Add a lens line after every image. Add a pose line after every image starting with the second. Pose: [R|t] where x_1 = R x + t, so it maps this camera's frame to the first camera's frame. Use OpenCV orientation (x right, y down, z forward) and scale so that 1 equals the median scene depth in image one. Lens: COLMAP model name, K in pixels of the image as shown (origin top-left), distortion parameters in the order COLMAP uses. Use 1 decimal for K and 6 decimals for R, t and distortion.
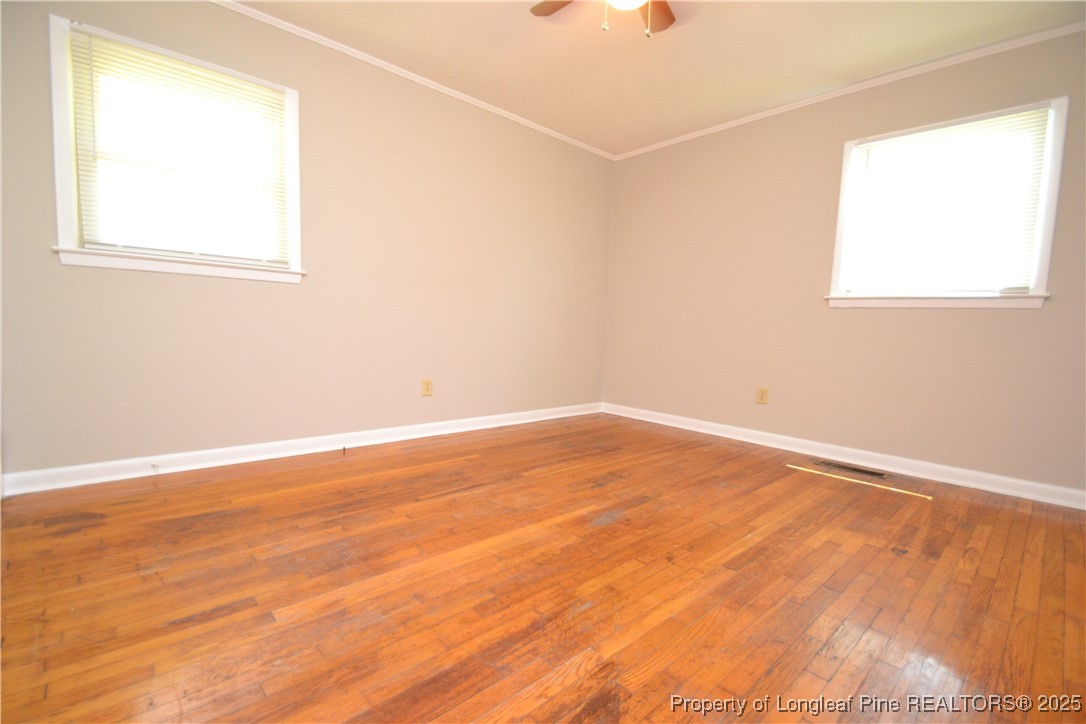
lens RADIAL K [[483.5, 0, 531.6], [0, 483.5, 359.9], [0, 0, 1]] dist [-0.003881, -0.003171]
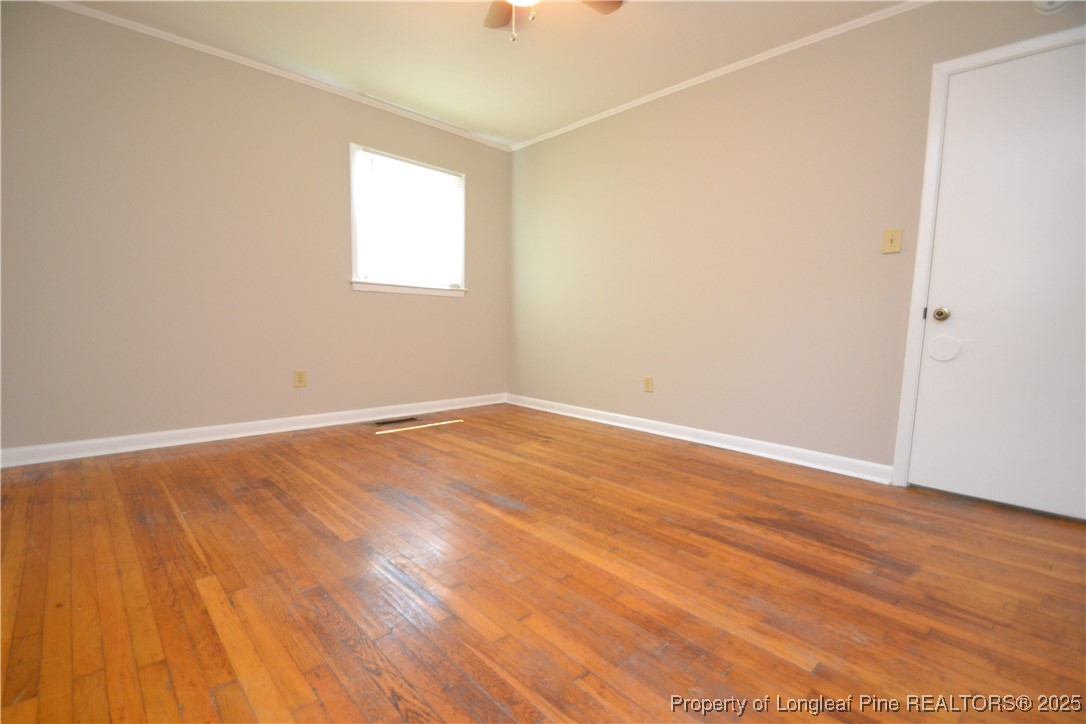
lens RADIAL K [[483.5, 0, 535.7], [0, 483.5, 363.5], [0, 0, 1]] dist [-0.003881, -0.003171]
pose [[-0.029843, -0.127527, 0.991386, -0.846526], [0.048813, 0.990458, 0.128877, -0.100260], [-0.998362, 0.052239, -0.023333, 0.962949]]
